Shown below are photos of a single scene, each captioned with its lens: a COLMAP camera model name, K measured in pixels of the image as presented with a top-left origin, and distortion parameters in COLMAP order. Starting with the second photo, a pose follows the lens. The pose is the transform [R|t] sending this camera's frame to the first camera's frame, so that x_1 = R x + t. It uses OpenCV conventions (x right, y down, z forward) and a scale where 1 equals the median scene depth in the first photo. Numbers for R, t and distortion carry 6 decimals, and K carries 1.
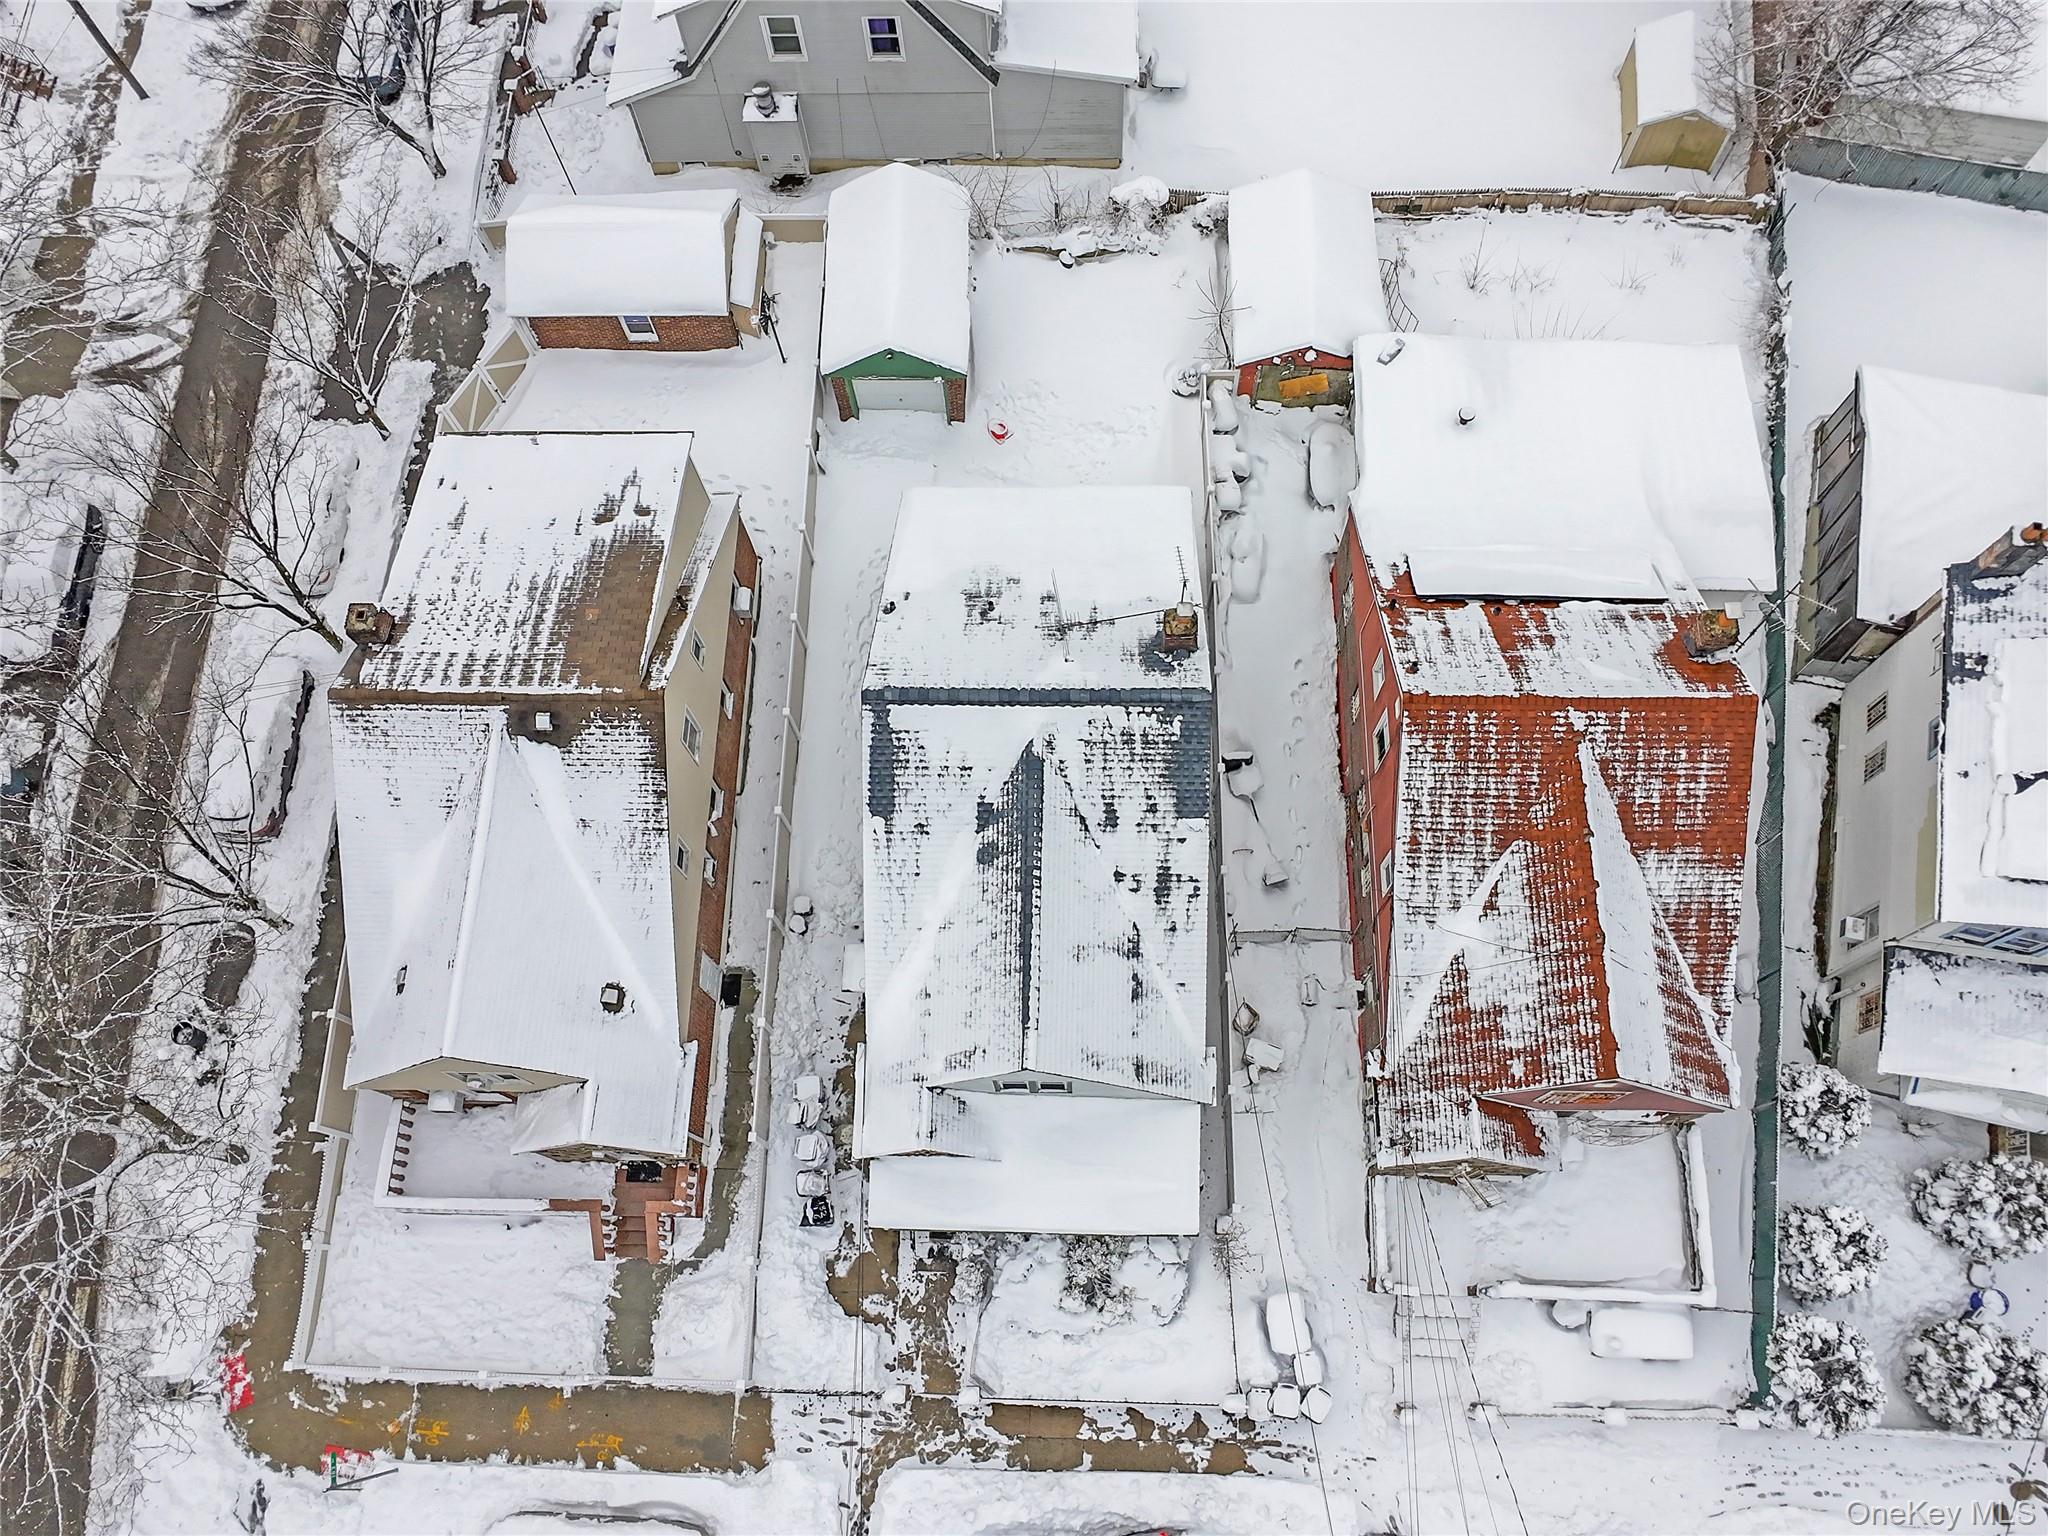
lens RADIAL K [[1515.8, 0, 1024.6], [0, 1515.8, 770.5], [0, 0, 1]] dist [-0.030286, 0.000717]
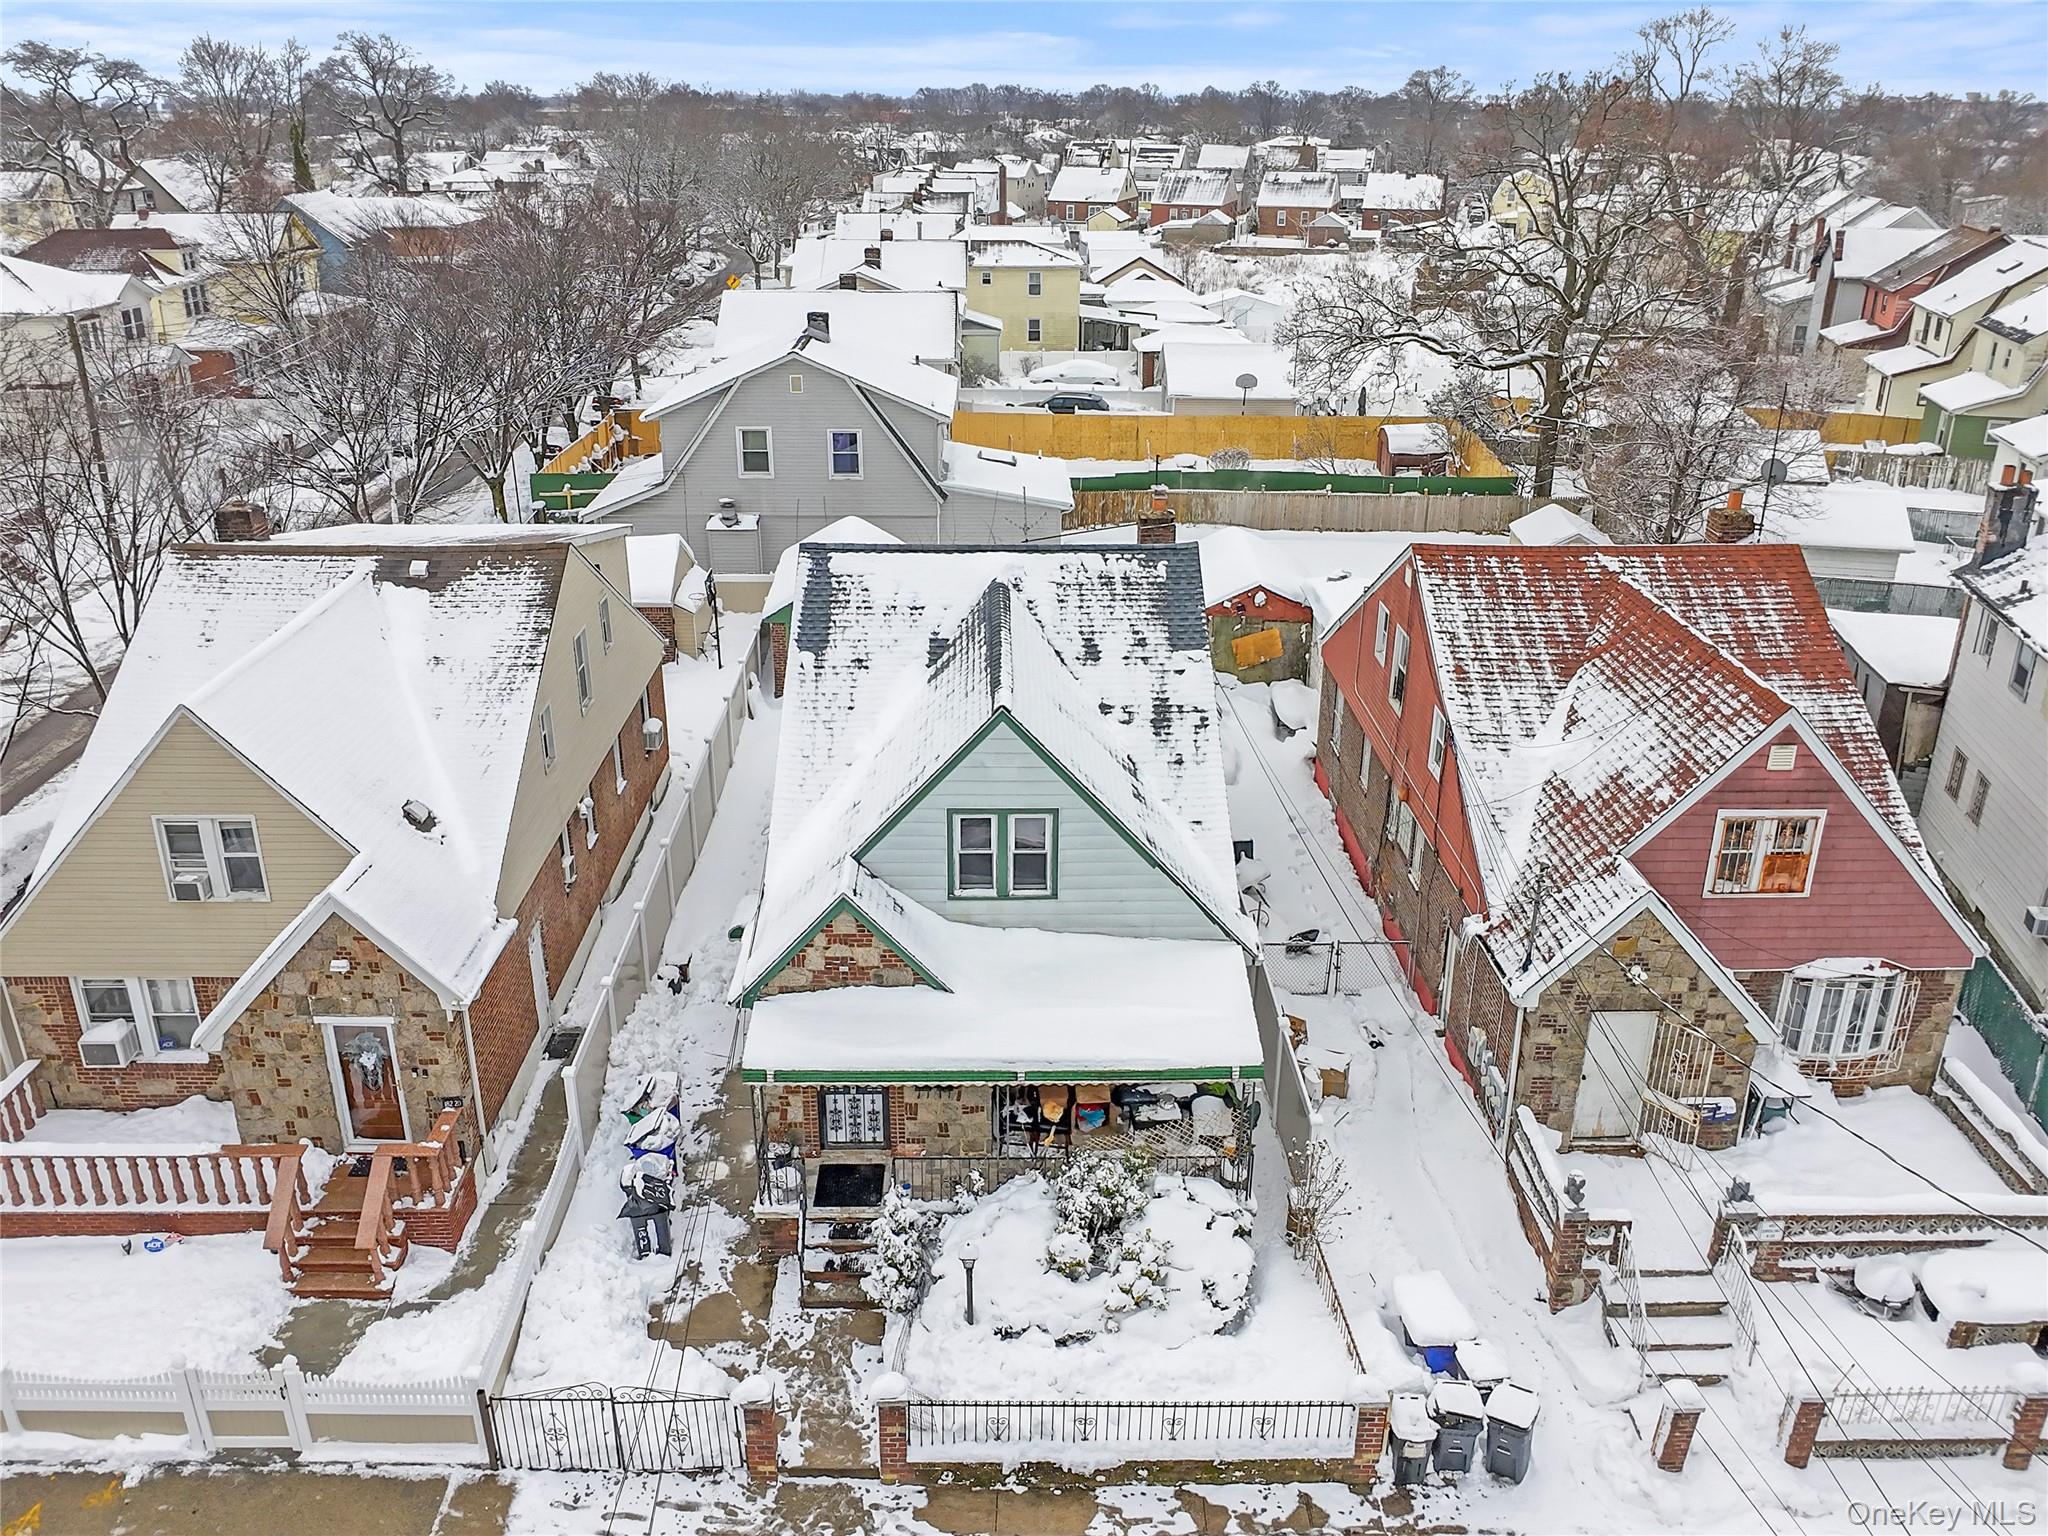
lens RADIAL K [[1612.7, 0, 1025.1], [0, 1612.7, 766.5], [0, 0, 1]] dist [-0.028793, -0.007989]
pose [[0.998350, 0.022181, 0.052966, -0.024017], [0.023108, 0.689219, -0.724185, 0.703579], [-0.052568, 0.724214, 0.687569, 0.441830]]
